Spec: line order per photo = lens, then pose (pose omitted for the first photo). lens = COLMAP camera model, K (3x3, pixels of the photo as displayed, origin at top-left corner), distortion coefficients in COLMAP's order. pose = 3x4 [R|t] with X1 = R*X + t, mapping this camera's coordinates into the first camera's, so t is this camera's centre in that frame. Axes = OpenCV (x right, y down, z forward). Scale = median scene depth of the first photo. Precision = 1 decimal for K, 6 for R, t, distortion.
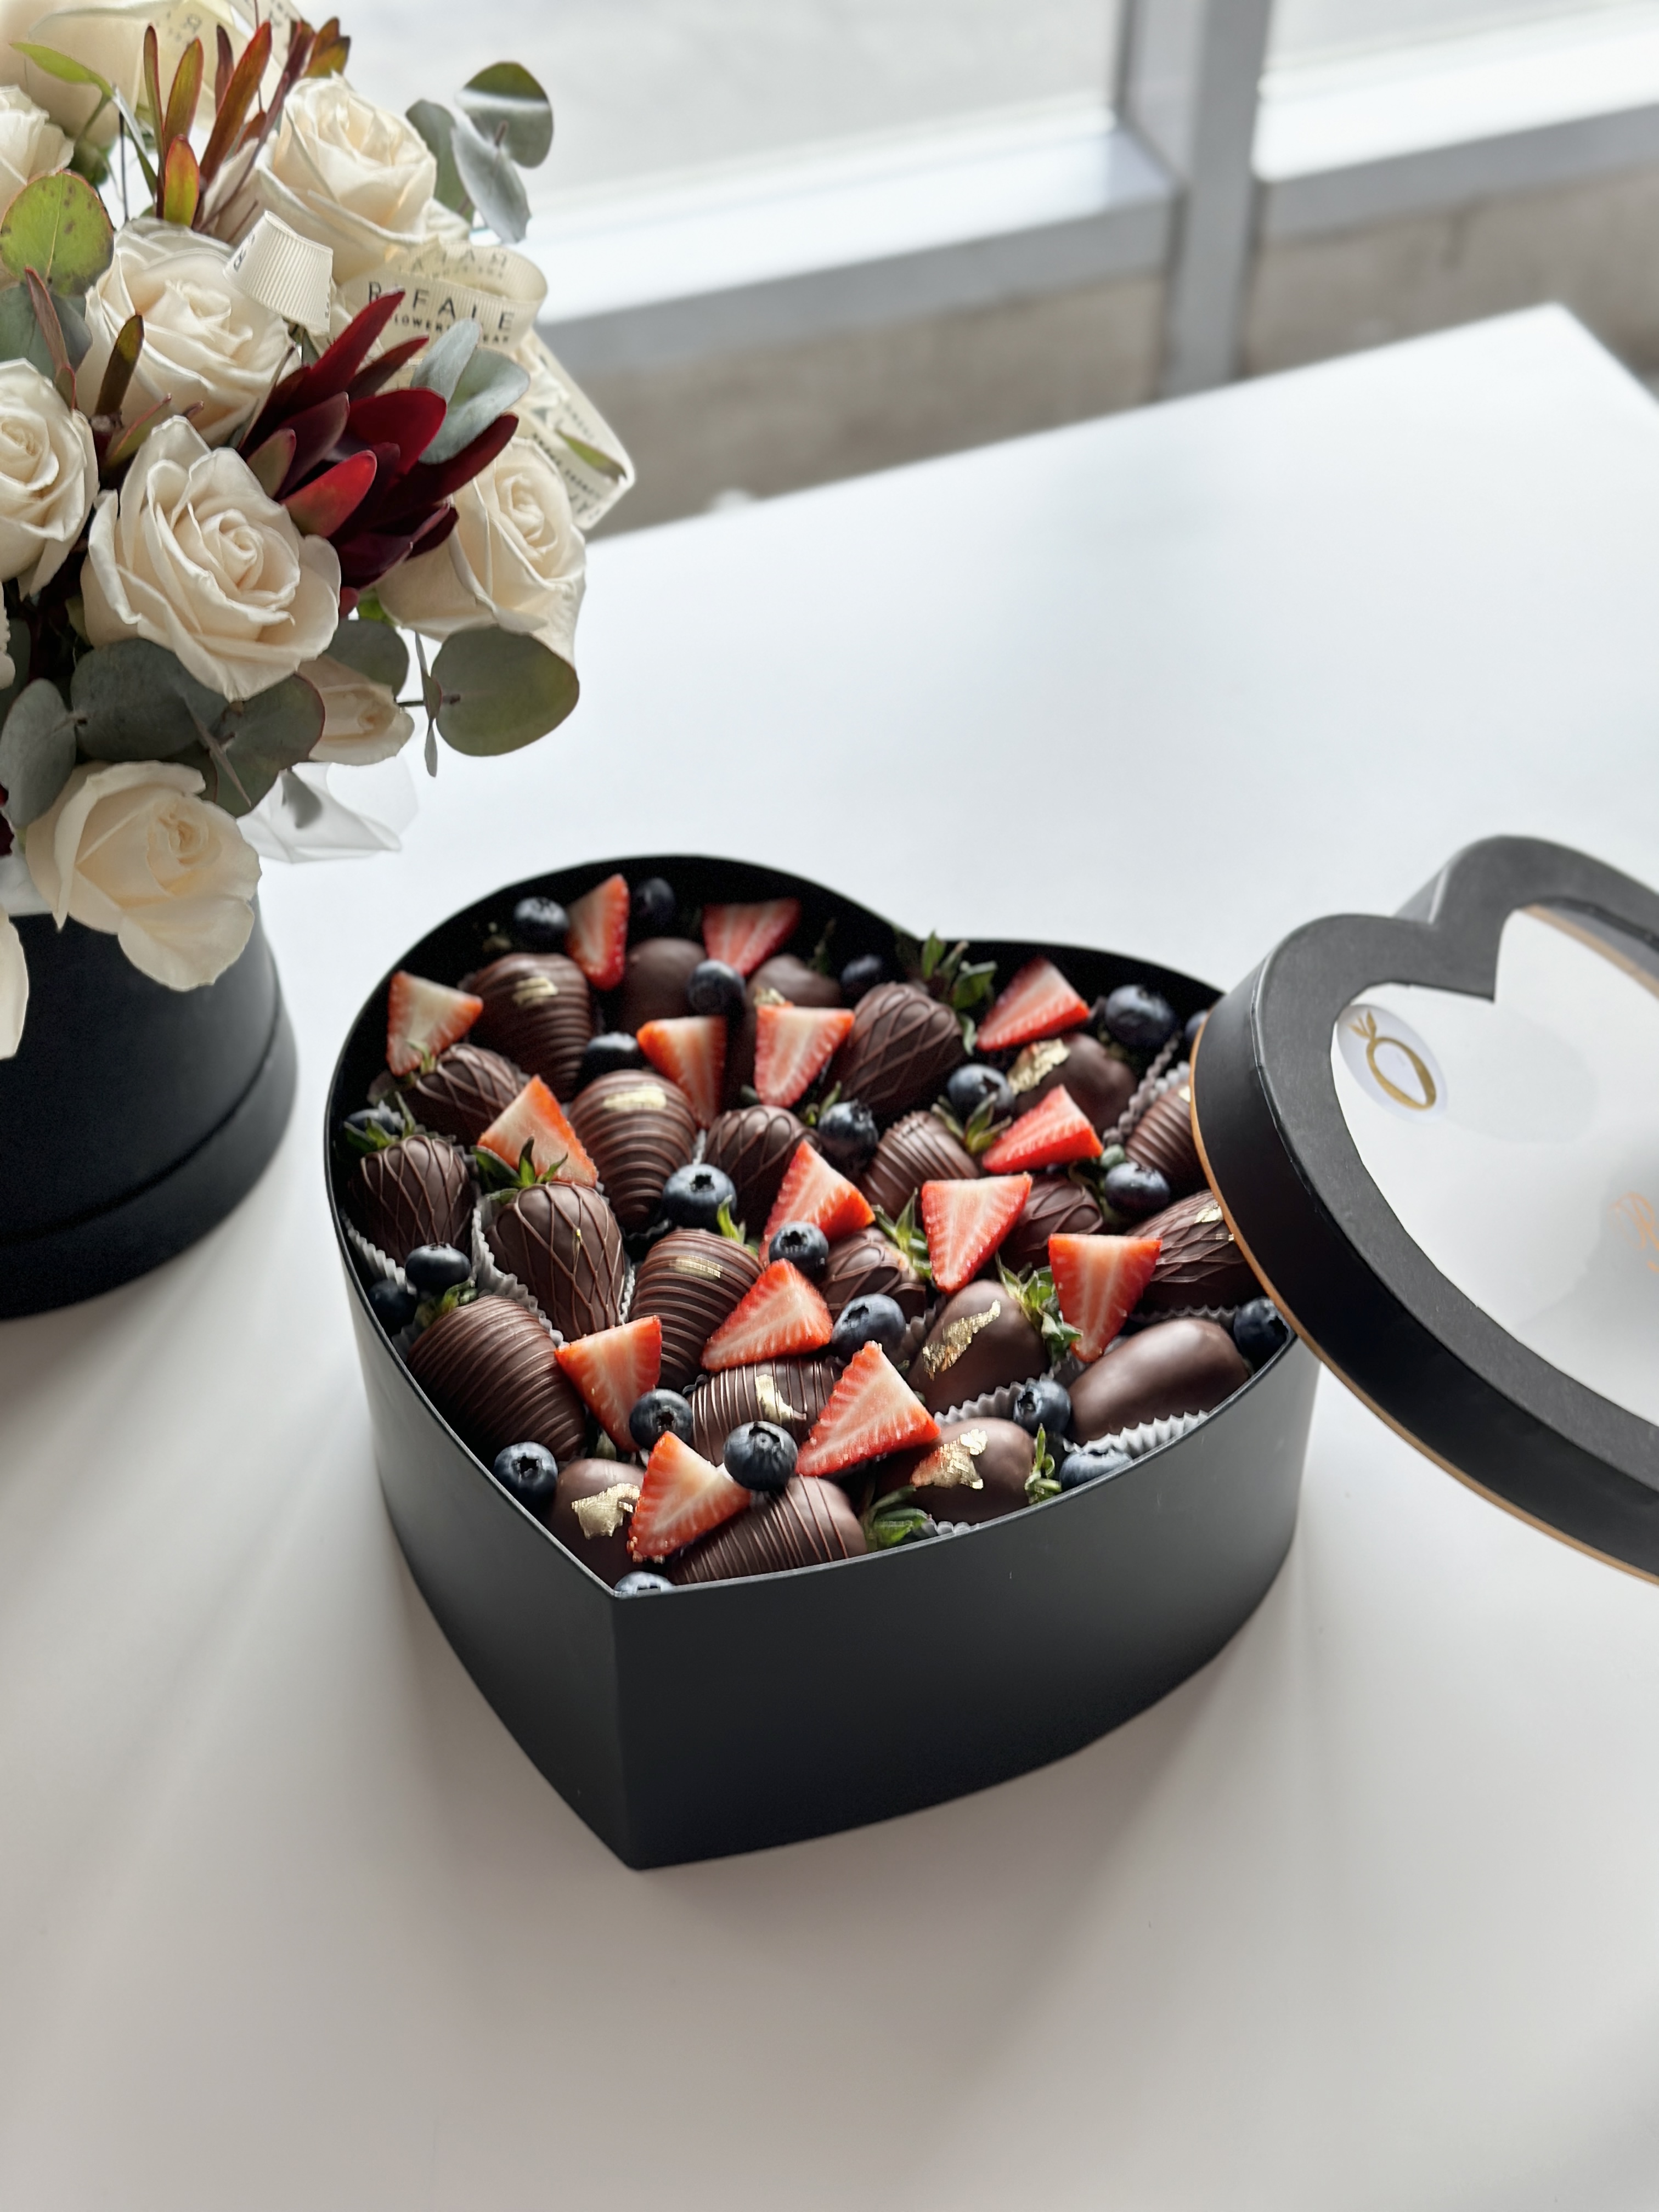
lens RADIAL K [[3094.7, 0, 829.5], [0, 3094.7, 1106.0], [0, 0, 1]] dist [0.168308, -0.661297]
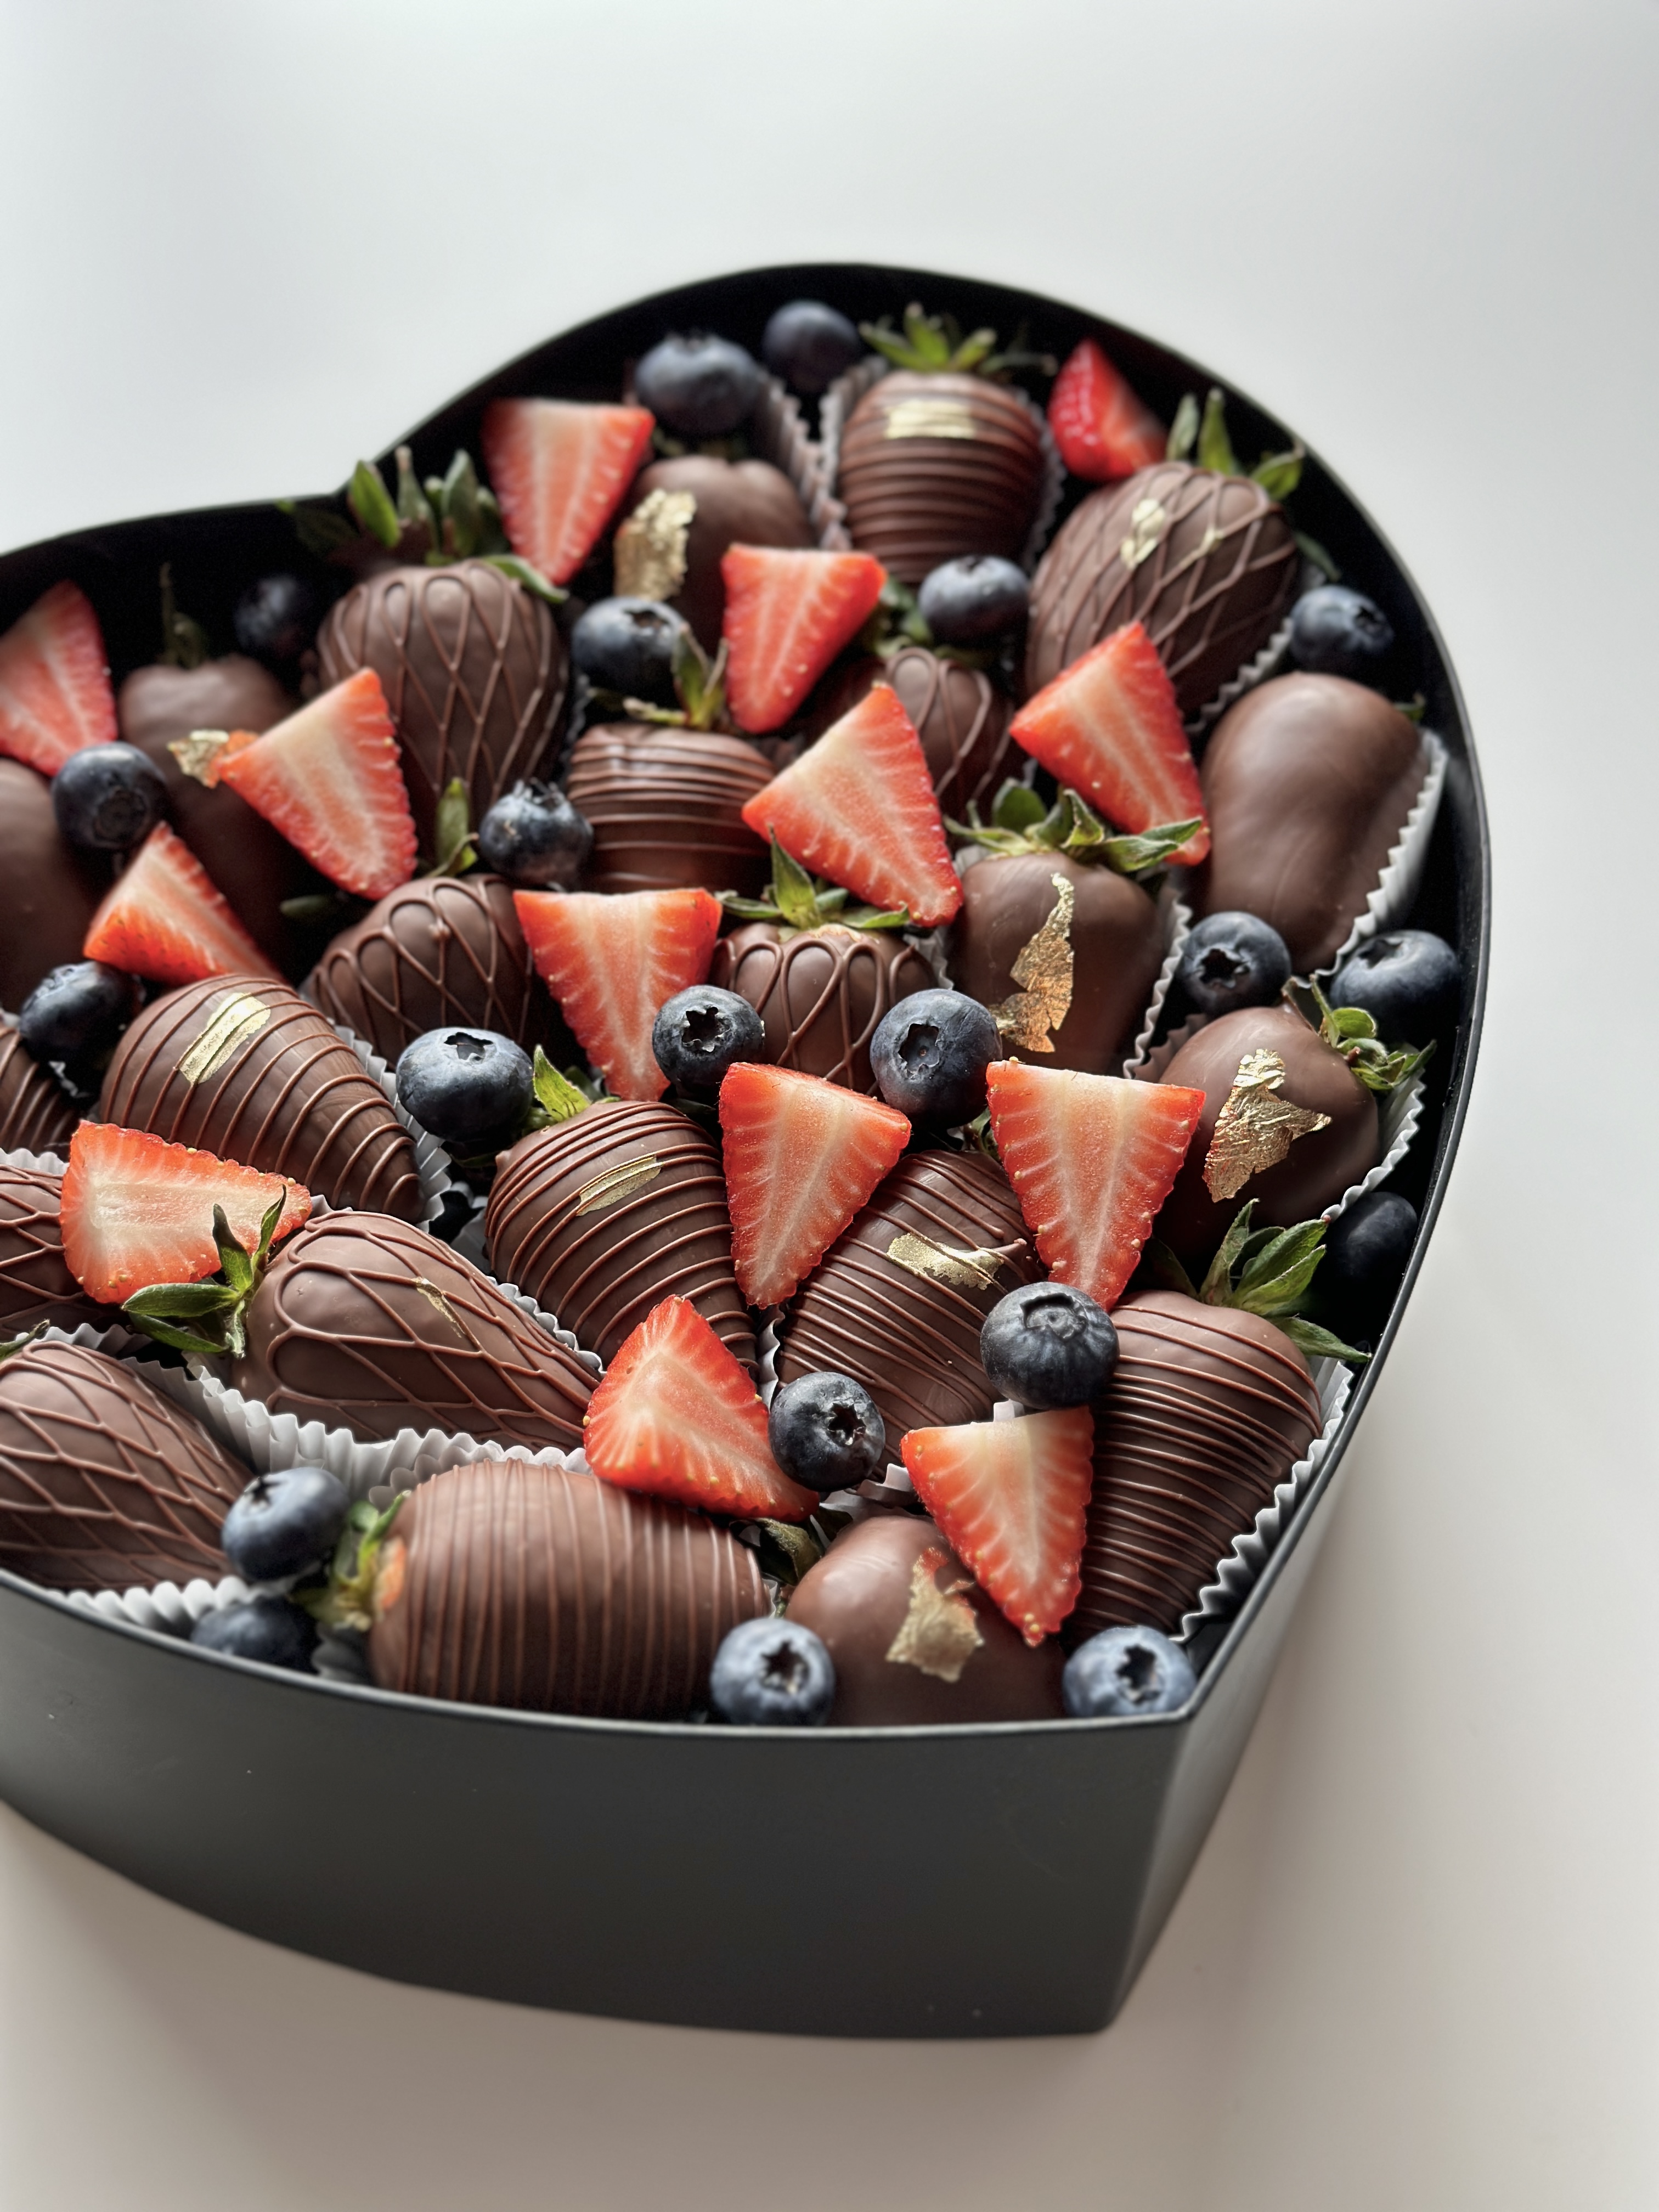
lens RADIAL K [[3094.7, 0, 829.5], [0, 3094.7, 1106.0], [0, 0, 1]] dist [0.168308, -0.661297]
pose [[0.640776, -0.651217, 0.406599, -0.223640], [0.564033, 0.758619, 0.326135, -0.109292], [-0.520839, 0.020356, 0.853412, 0.517076]]
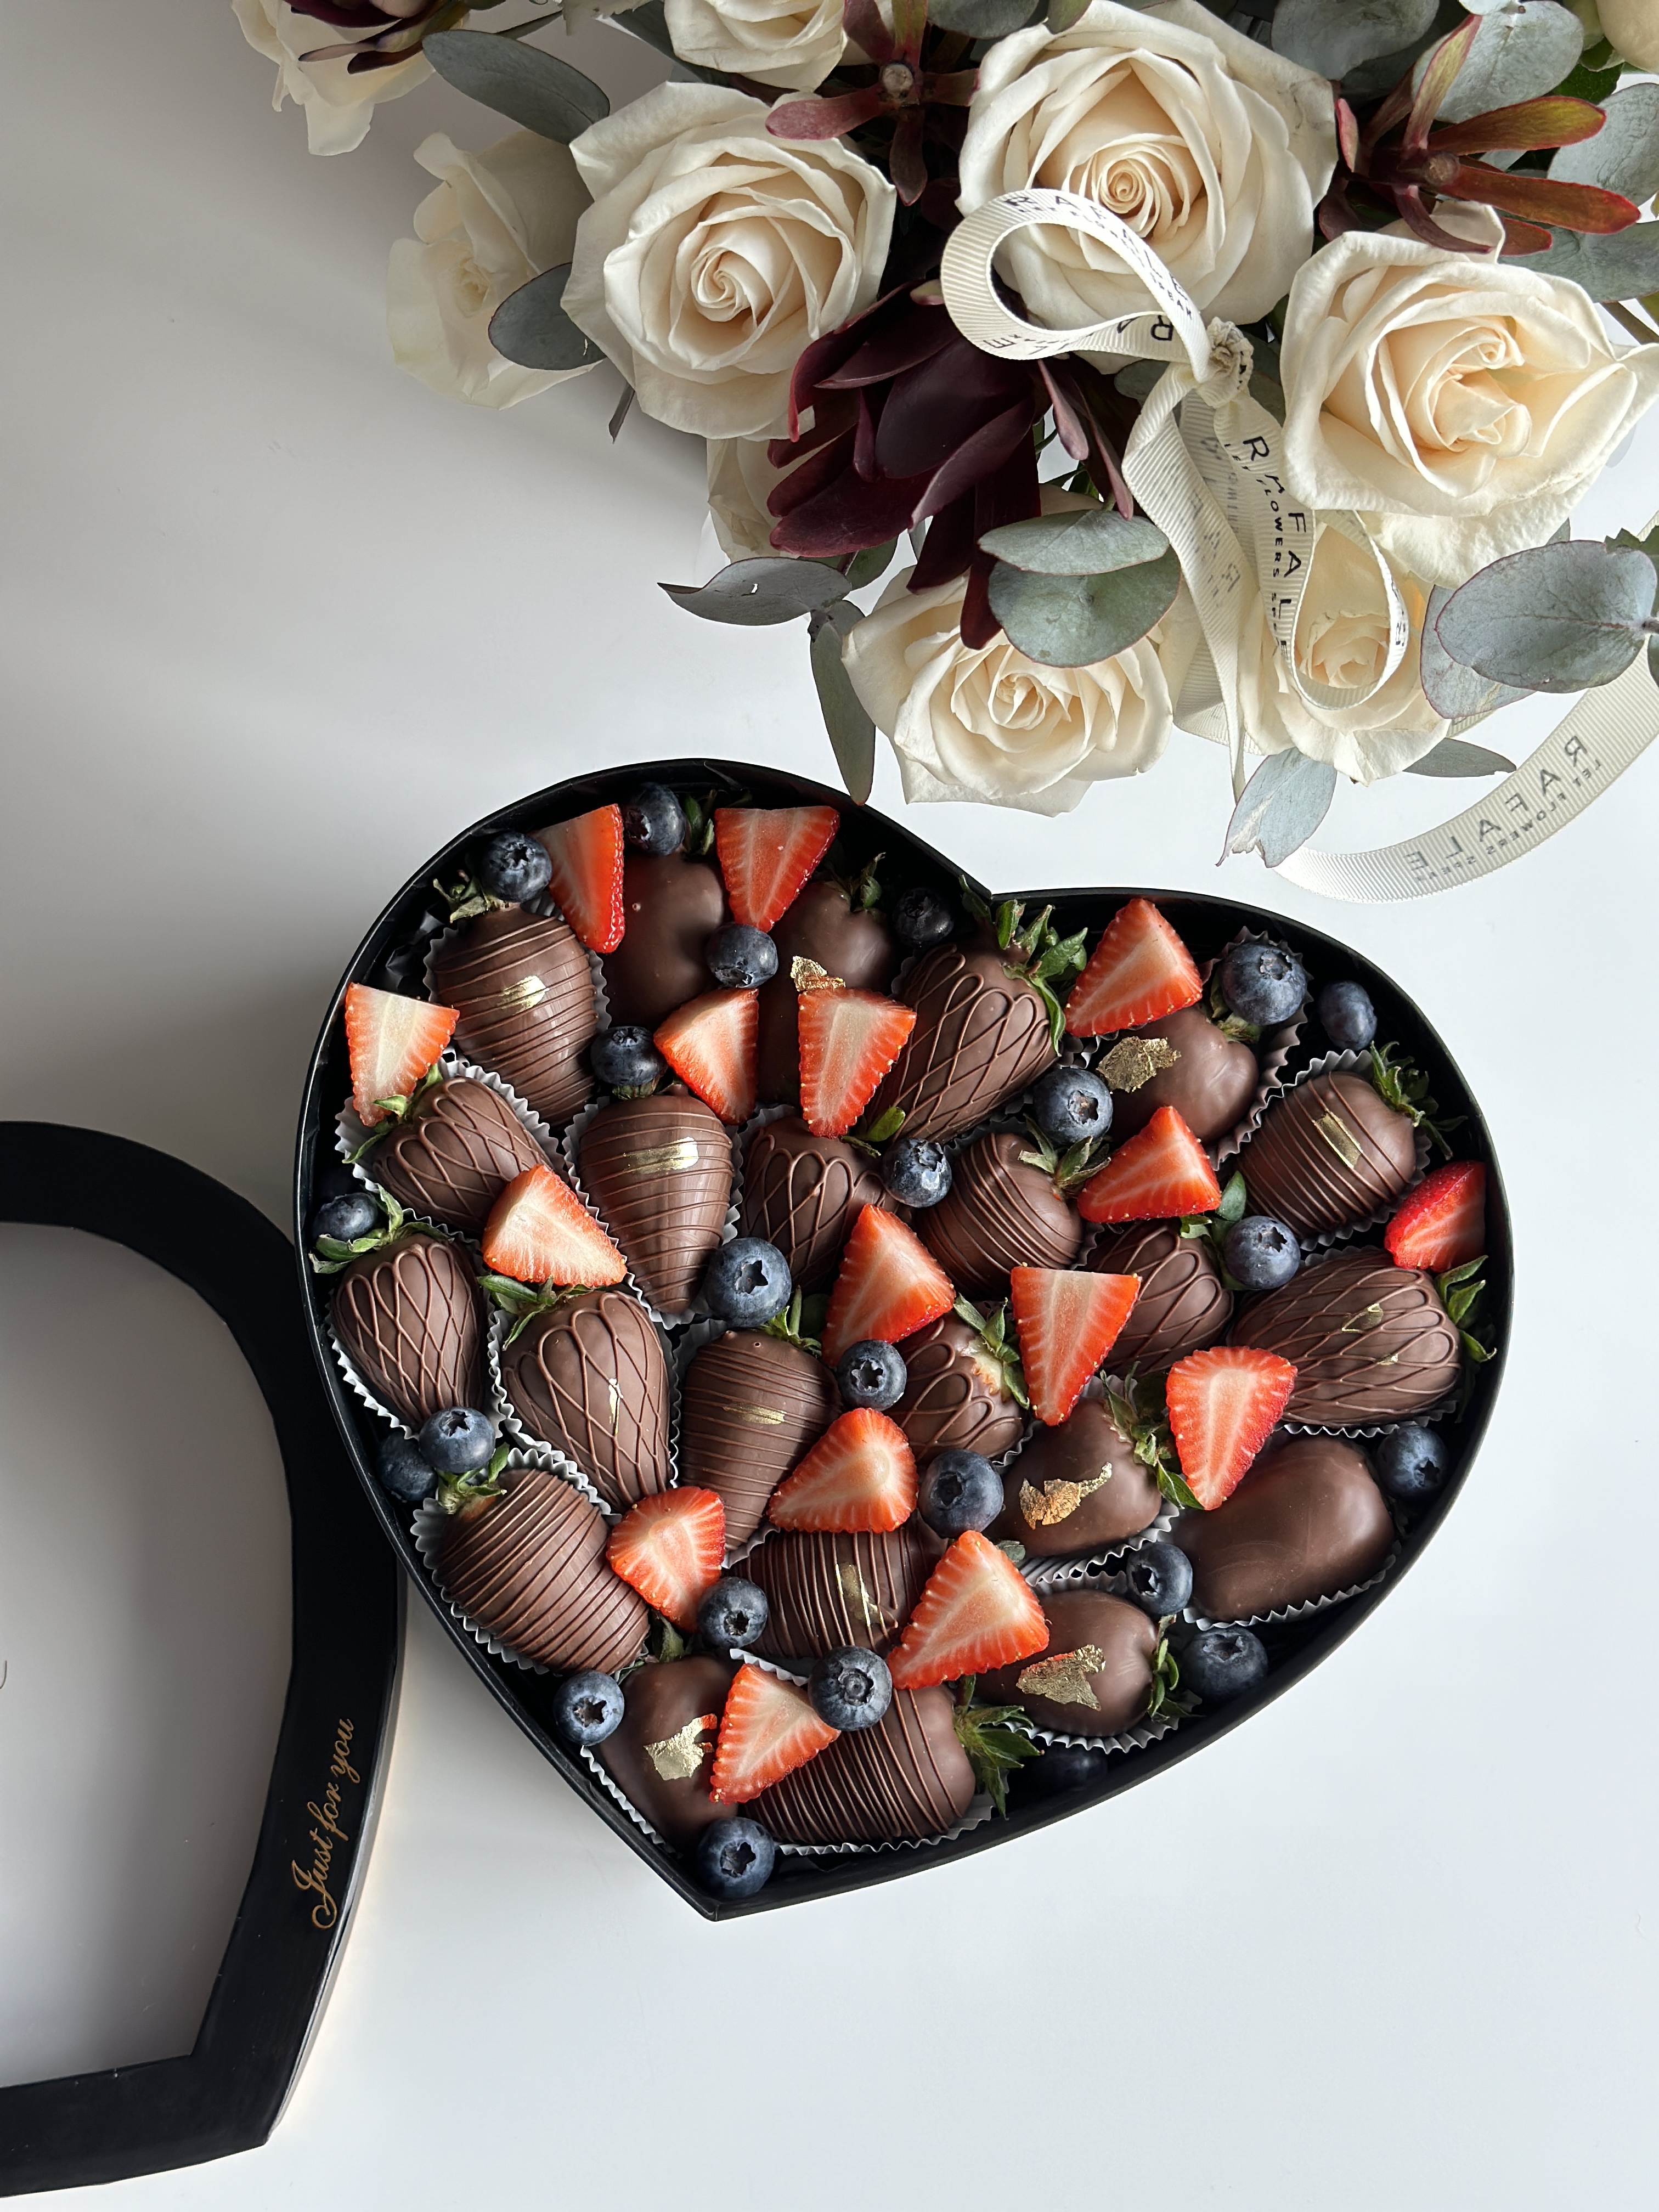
lens RADIAL K [[3094.7, 0, 829.5], [0, 3094.7, 1106.0], [0, 0, 1]] dist [0.168308, -0.661297]
pose [[0.997743, -0.050087, 0.044714, -0.055986], [0.016605, 0.829348, 0.558485, -0.490695], [-0.065056, -0.556482, 0.828309, 0.325950]]
